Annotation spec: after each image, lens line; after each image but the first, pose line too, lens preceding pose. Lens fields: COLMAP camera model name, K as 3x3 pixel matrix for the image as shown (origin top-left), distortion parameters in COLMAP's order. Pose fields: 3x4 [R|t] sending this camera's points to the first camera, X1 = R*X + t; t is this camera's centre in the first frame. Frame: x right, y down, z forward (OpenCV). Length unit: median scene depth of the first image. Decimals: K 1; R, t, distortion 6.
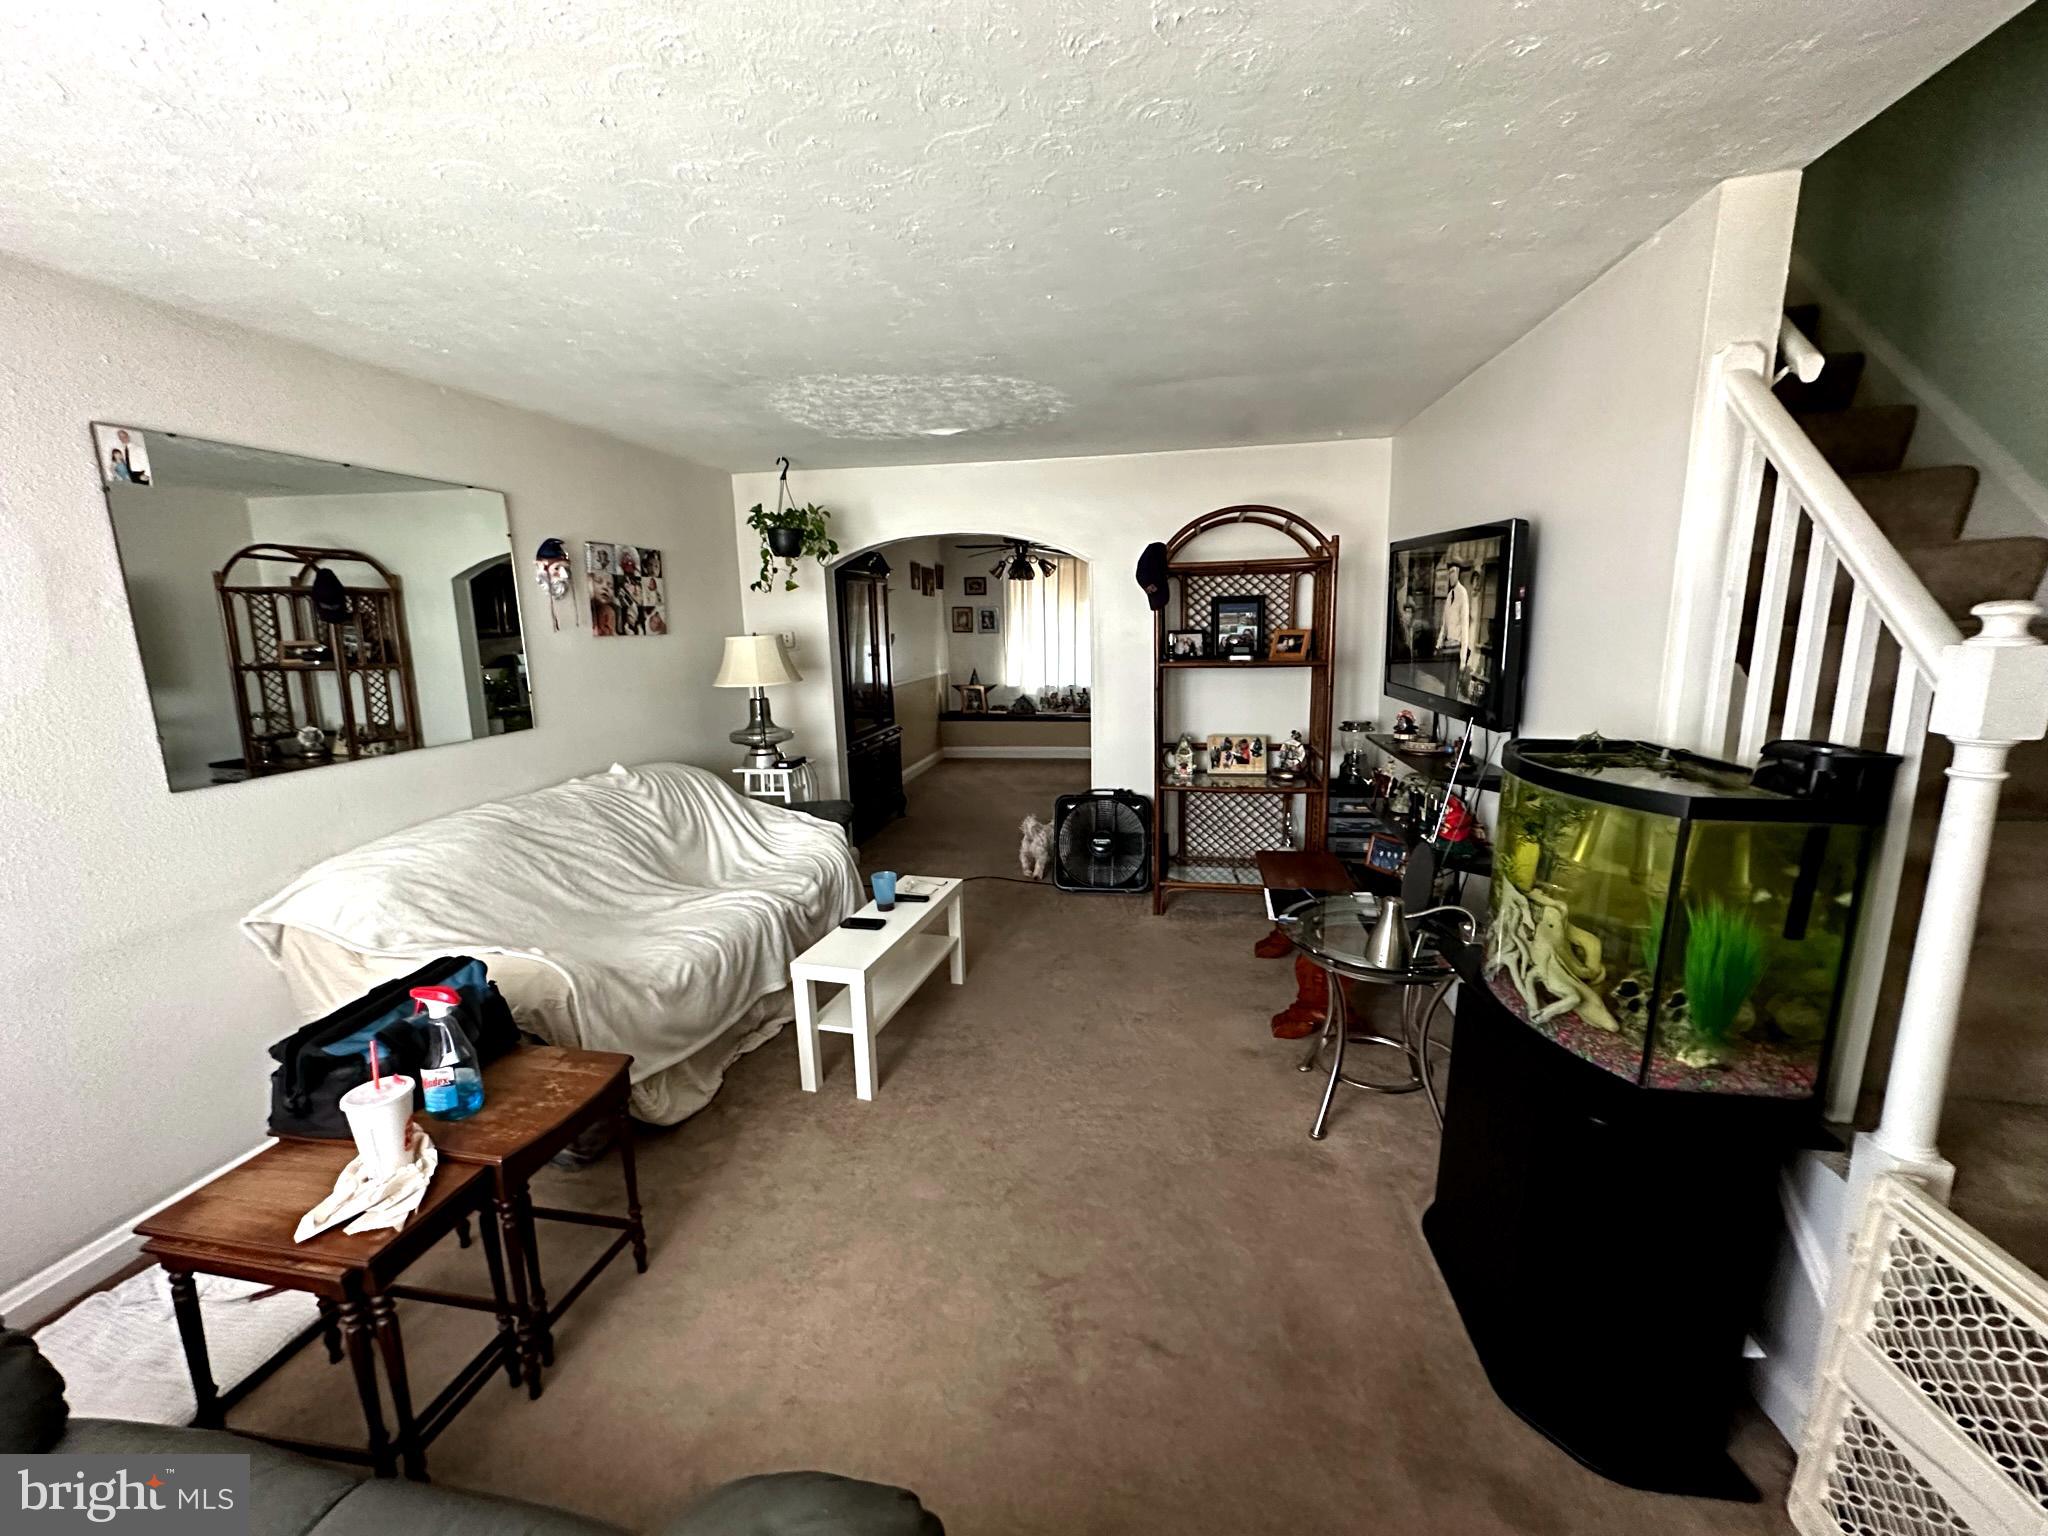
lens RADIAL K [[818.5, 0, 1022.2], [0, 818.5, 773.0], [0, 0, 1]] dist [-0.002118, 0.000736]
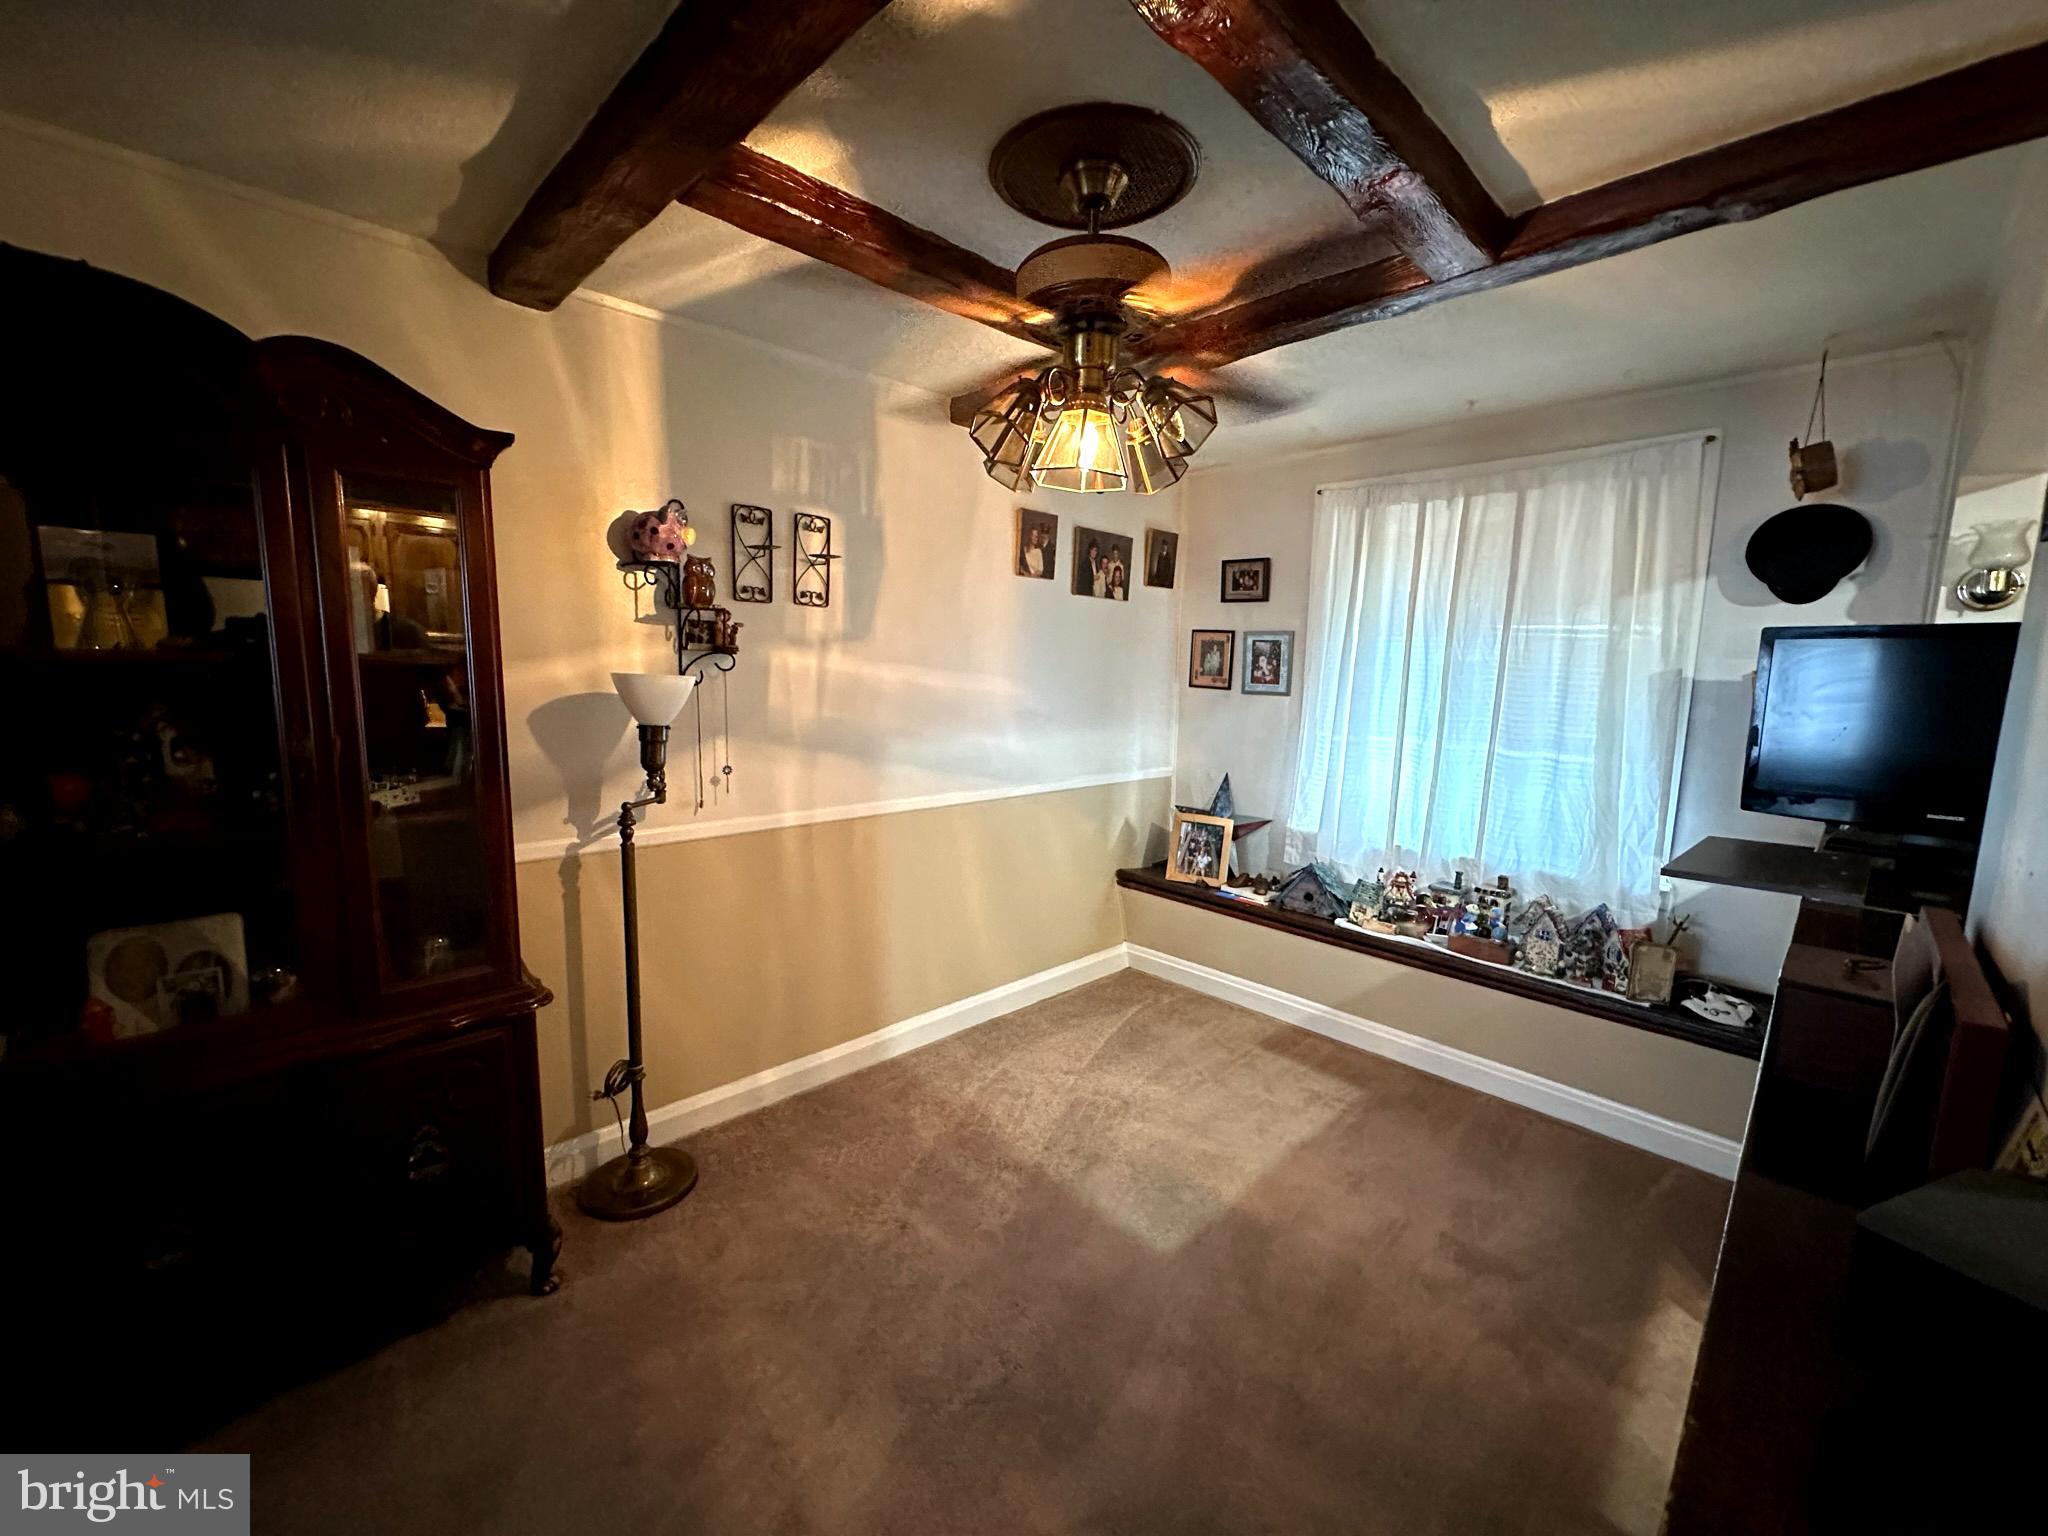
lens RADIAL K [[818.5, 0, 1022.2], [0, 818.5, 773.0], [0, 0, 1]] dist [-0.002118, 0.000736]
pose [[0.813778, 0.126120, -0.567327, 0.099395], [-0.156523, 0.987662, -0.004955, -0.112096], [0.559702, 0.092832, 0.823478, 0.603454]]
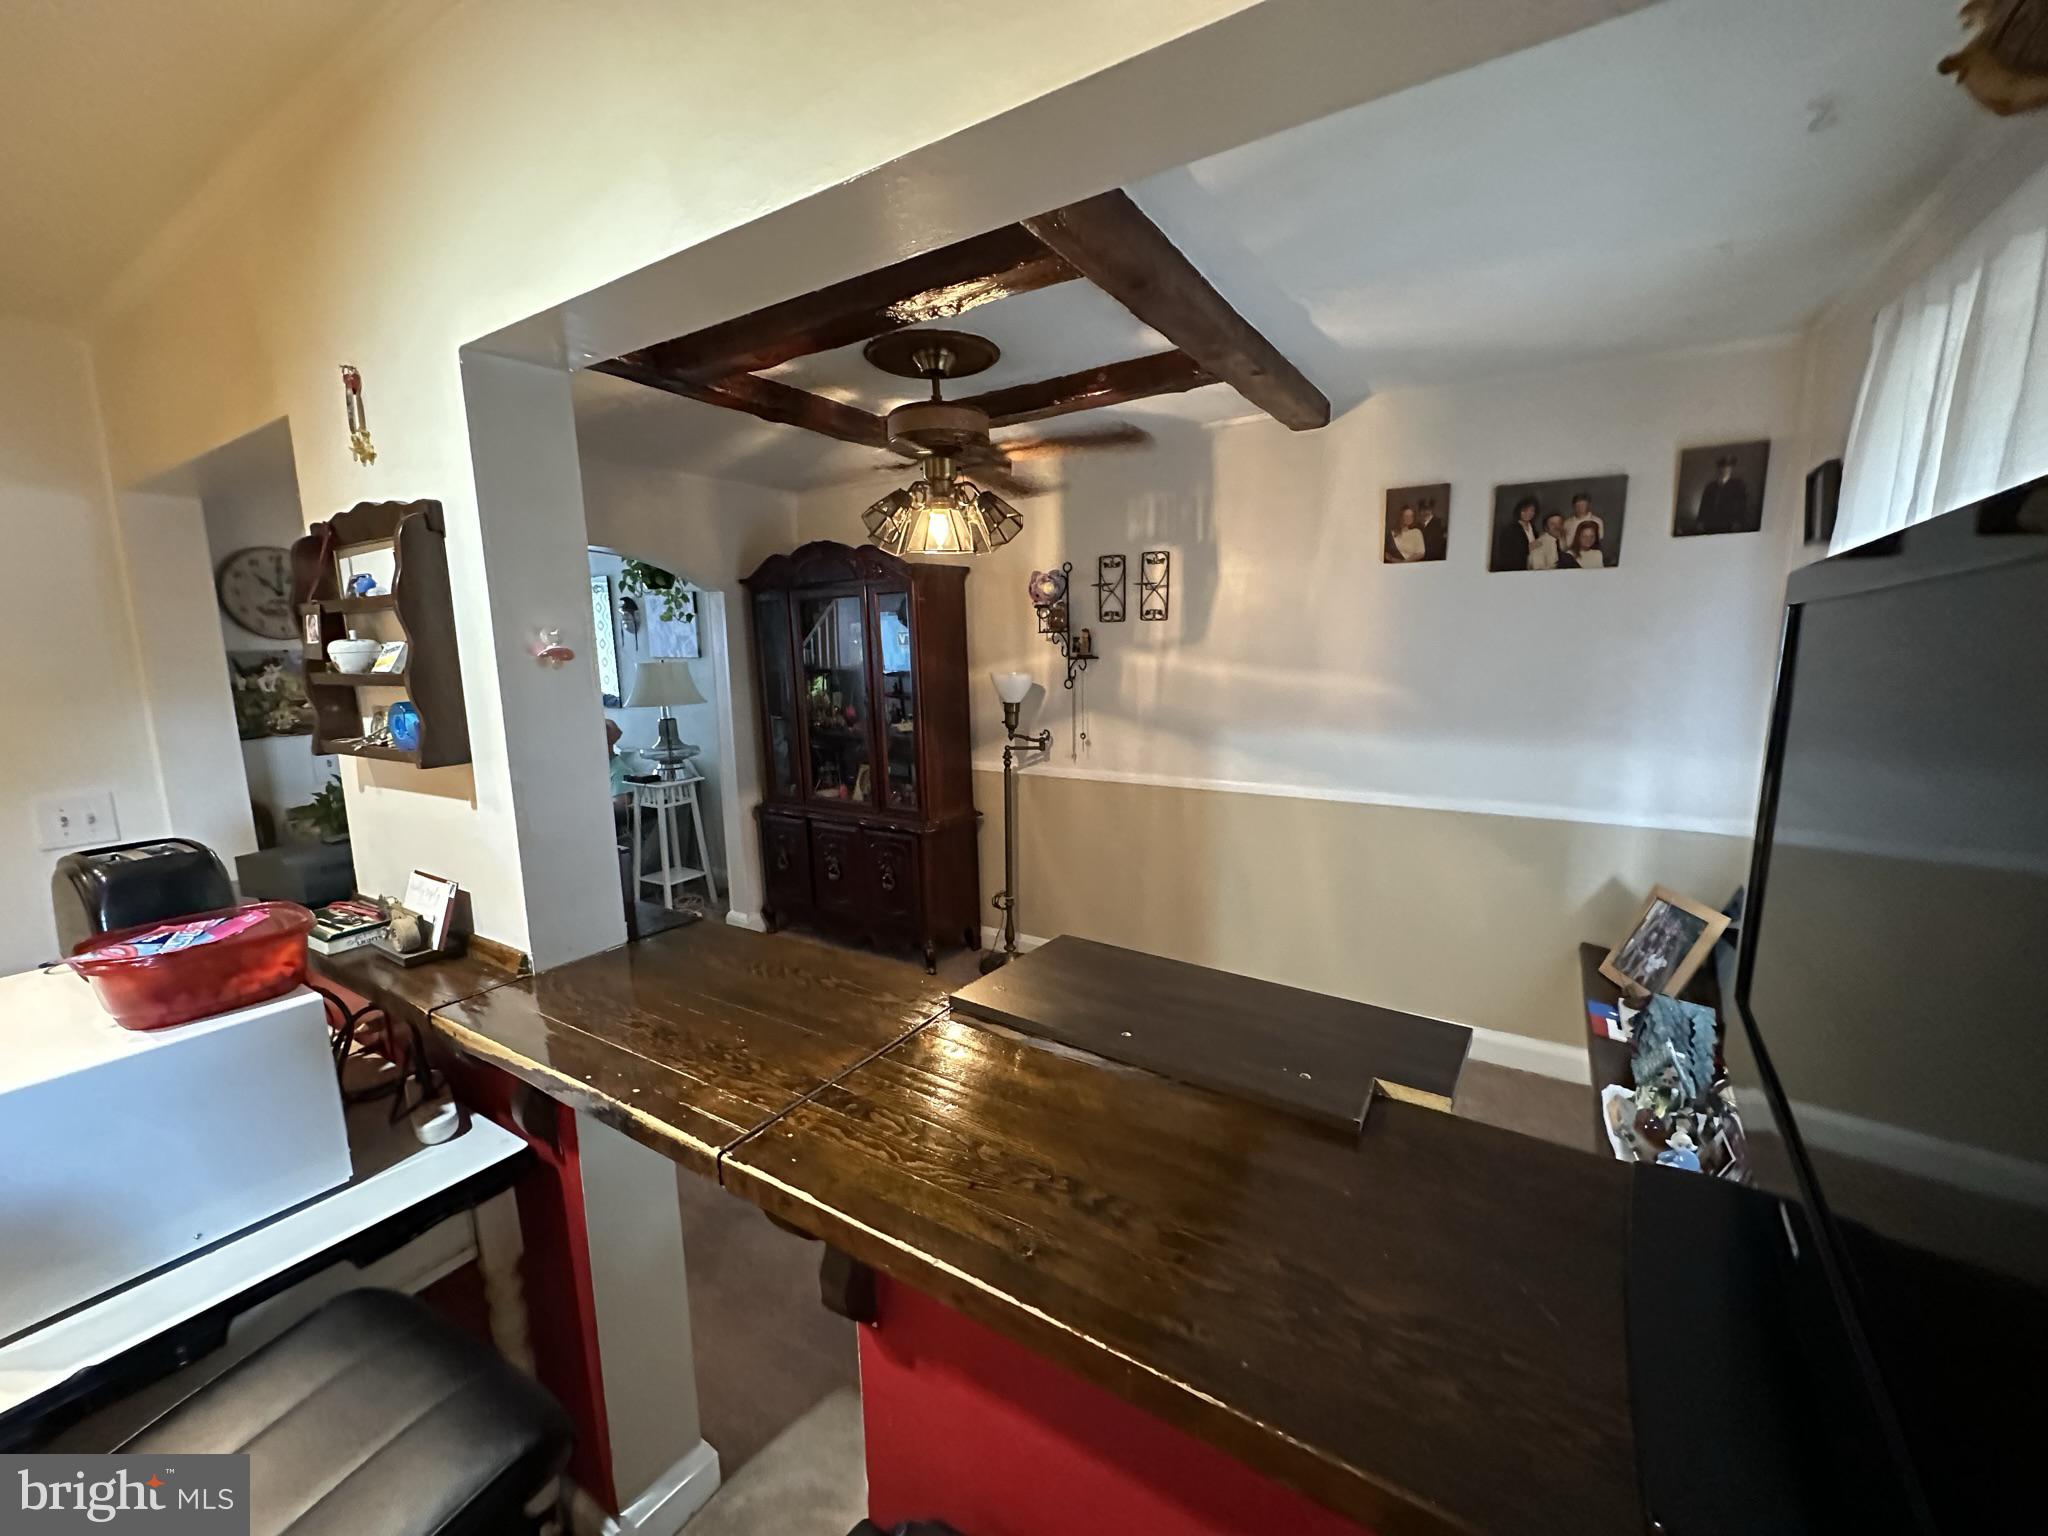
lens RADIAL K [[818.5, 0, 1022.2], [0, 818.5, 773.0], [0, 0, 1]] dist [-0.002118, 0.000736]
pose [[-0.379197, 0.184270, -0.906782, 0.253984], [-0.145697, 0.955856, 0.255170, -0.182334], [0.913774, 0.228875, -0.335610, 0.889844]]
